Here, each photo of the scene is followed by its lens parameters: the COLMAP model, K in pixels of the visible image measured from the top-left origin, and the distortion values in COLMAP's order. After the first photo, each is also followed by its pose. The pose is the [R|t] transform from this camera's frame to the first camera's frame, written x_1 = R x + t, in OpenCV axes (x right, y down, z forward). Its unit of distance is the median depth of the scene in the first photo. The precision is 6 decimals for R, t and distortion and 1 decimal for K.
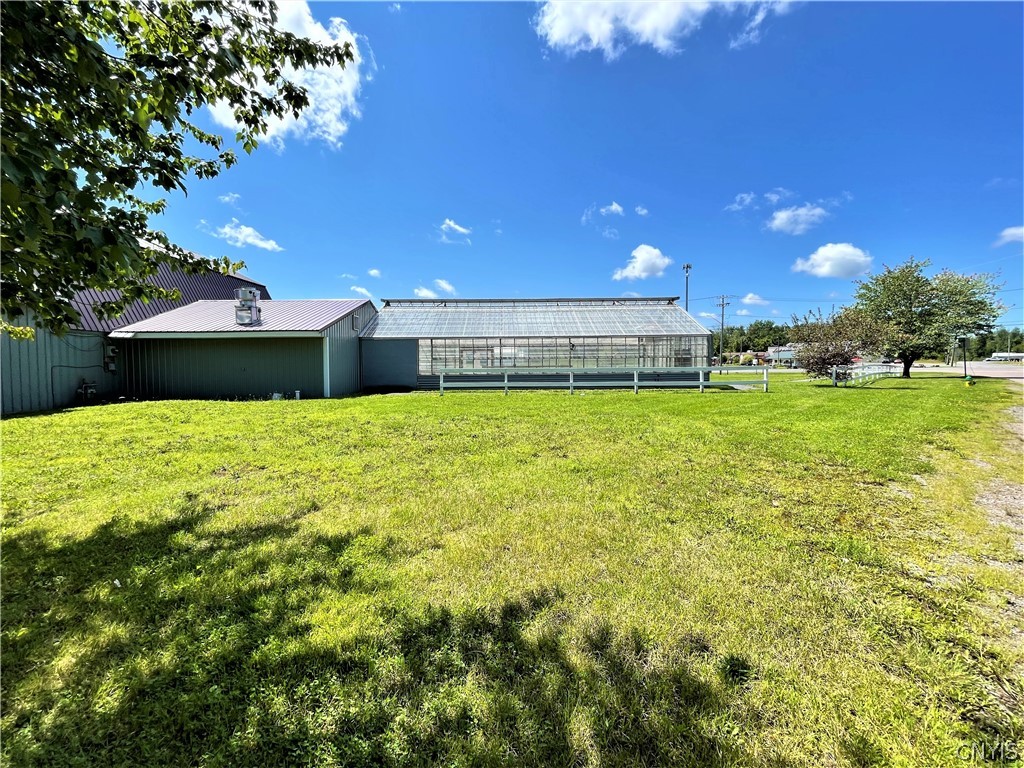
lens RADIAL K [[415.8, 0, 503.7], [0, 415.8, 381.8], [0, 0, 1]] dist [-0.005586, -0.000141]
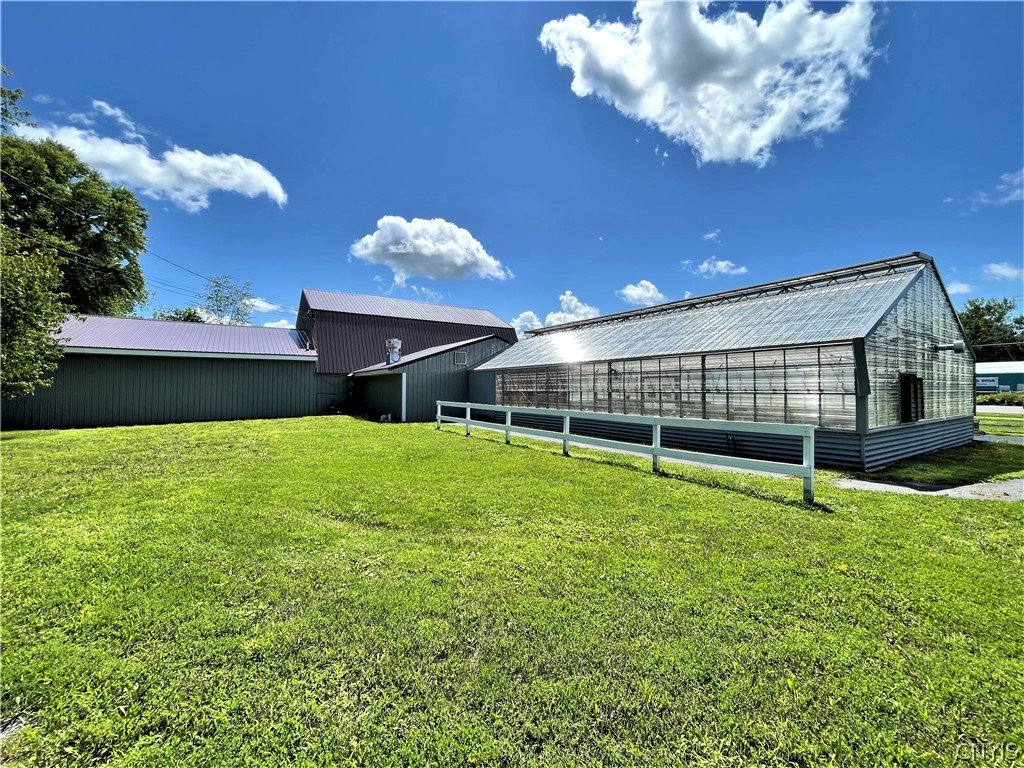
lens RADIAL K [[415.8, 0, 503.7], [0, 415.8, 381.8], [0, 0, 1]] dist [-0.005586, -0.000141]
pose [[0.352774, -0.007322, -0.935680, 0.664064], [-0.051487, 0.998303, -0.027224, -0.052003], [0.934291, 0.057779, 0.351798, 0.709287]]
